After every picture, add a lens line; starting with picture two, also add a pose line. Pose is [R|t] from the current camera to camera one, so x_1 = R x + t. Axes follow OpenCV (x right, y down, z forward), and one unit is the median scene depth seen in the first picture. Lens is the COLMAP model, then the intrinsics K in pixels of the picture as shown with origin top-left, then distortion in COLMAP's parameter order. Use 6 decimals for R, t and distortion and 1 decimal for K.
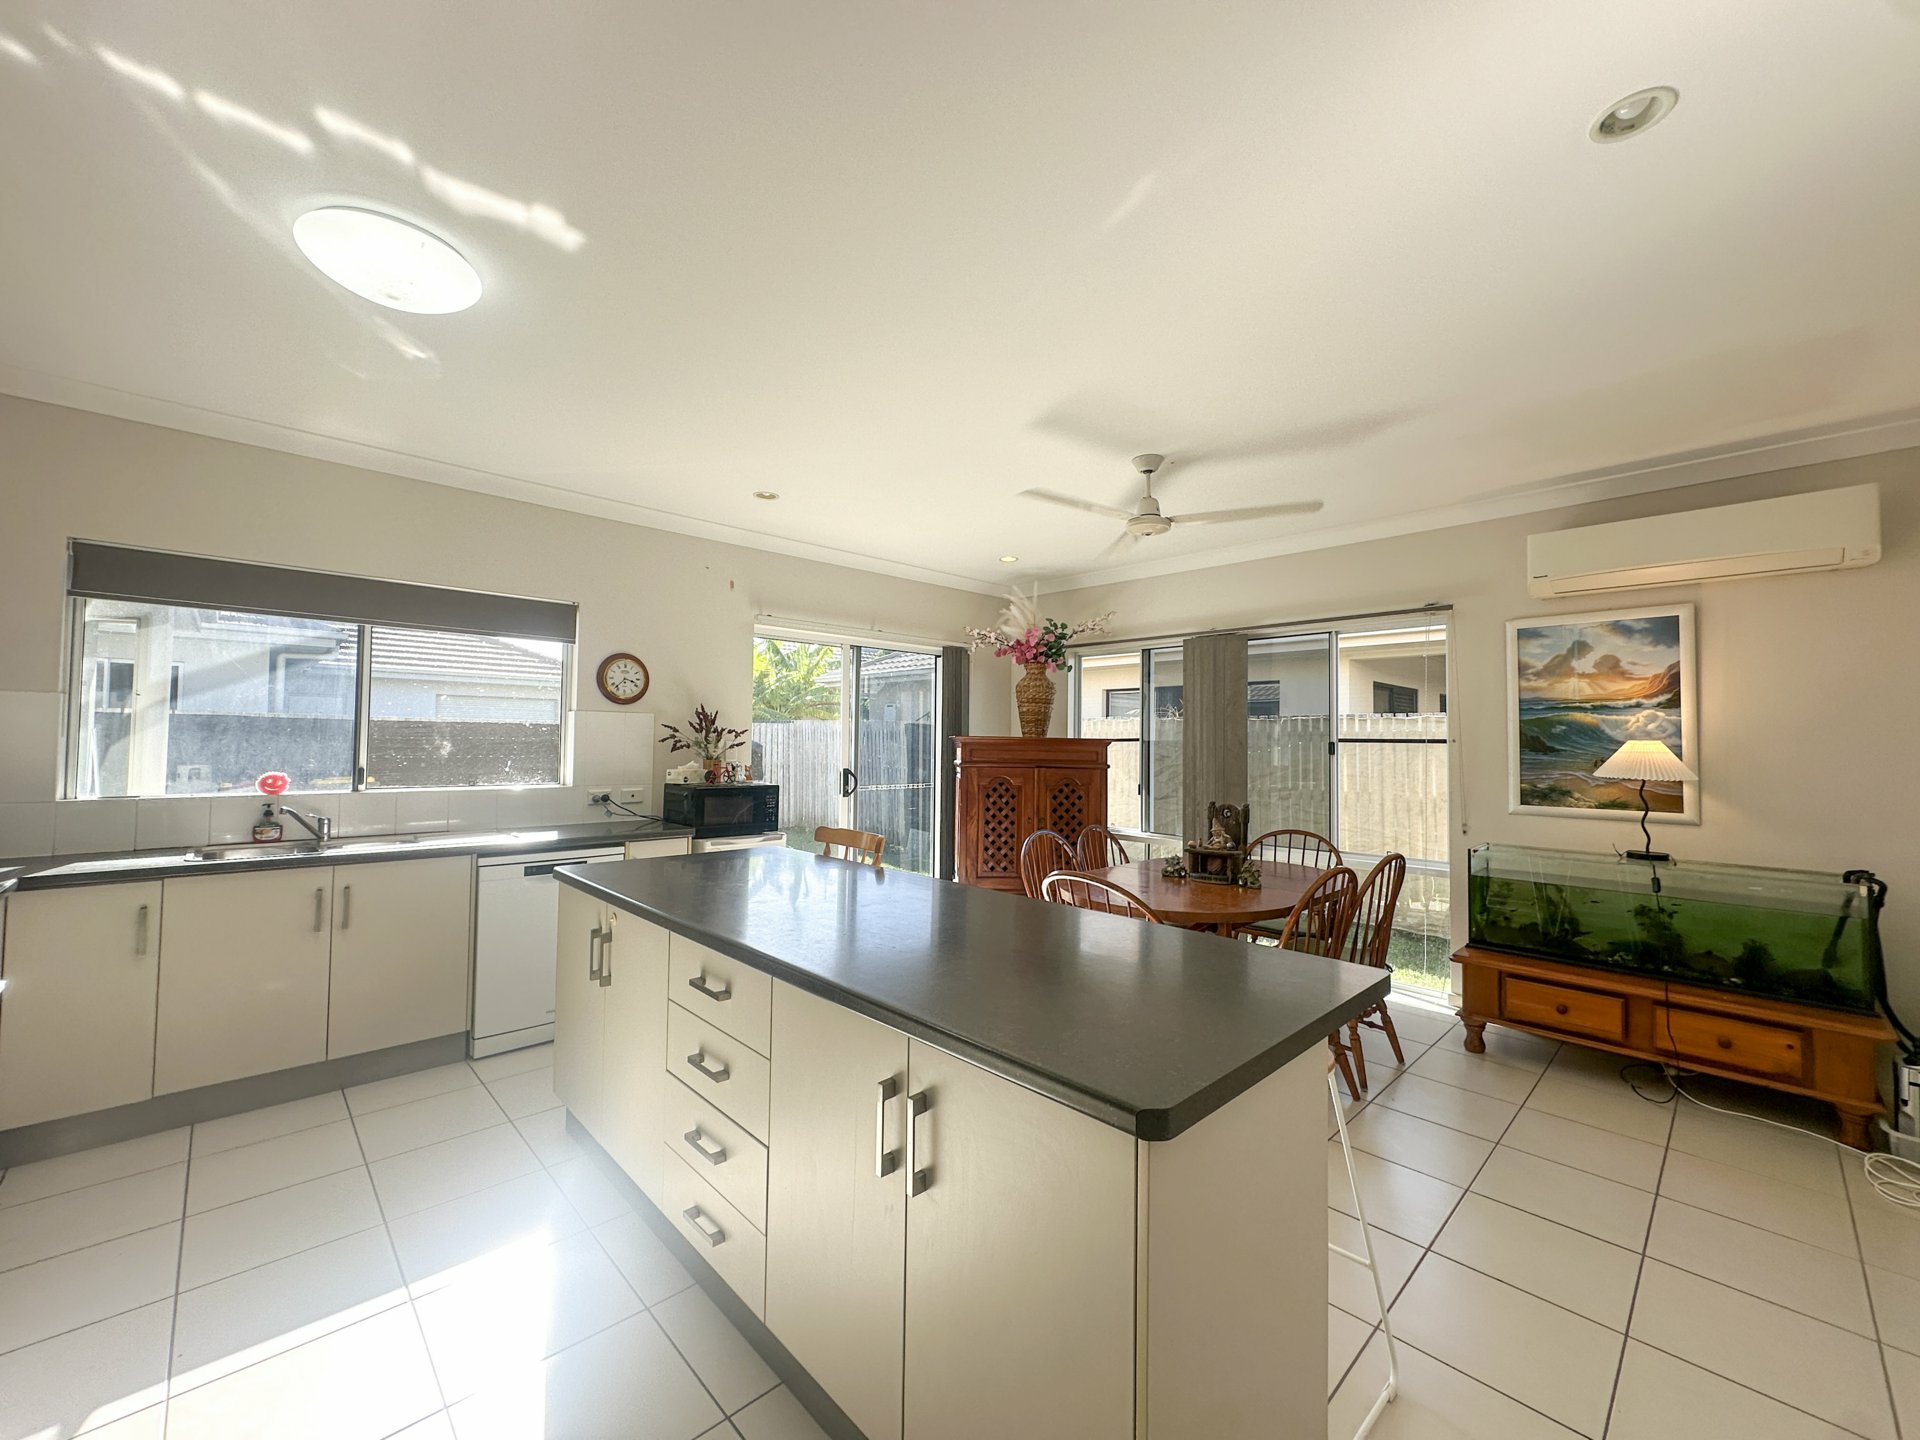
lens RADIAL K [[759.6, 0, 959.6], [0, 759.6, 721.0], [0, 0, 1]] dist [-0.000571, -0.000253]
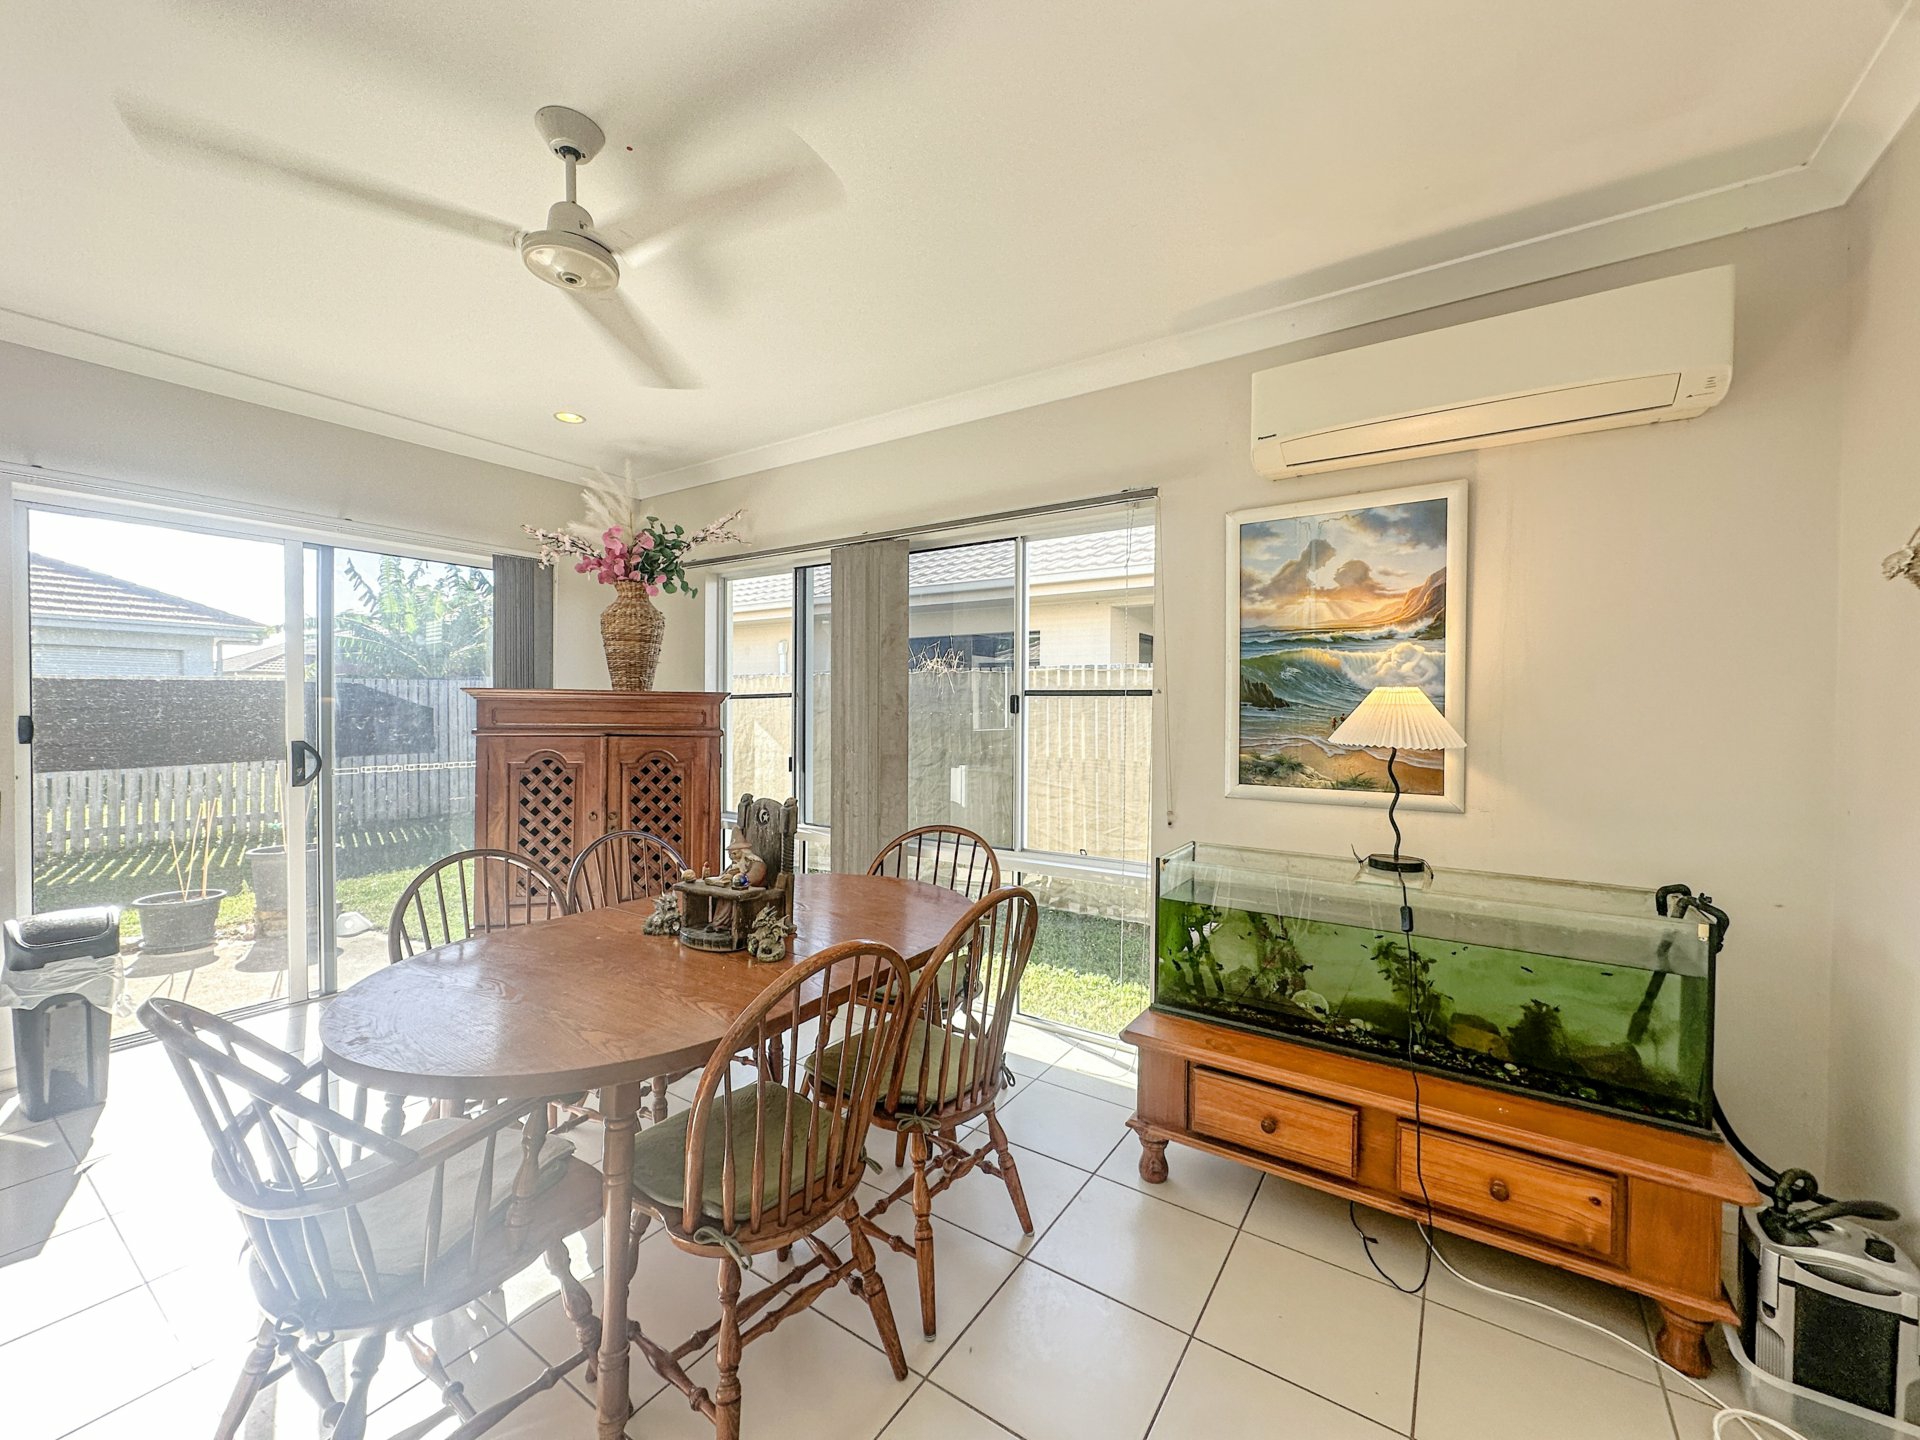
lens RADIAL K [[759.6, 0, 959.6], [0, 759.6, 721.0], [0, 0, 1]] dist [-0.000571, -0.000253]
pose [[0.977217, -0.008051, 0.212090, 0.375551], [-0.002115, 0.998861, 0.047661, 0.023032], [-0.212232, -0.047024, 0.976087, 0.418572]]
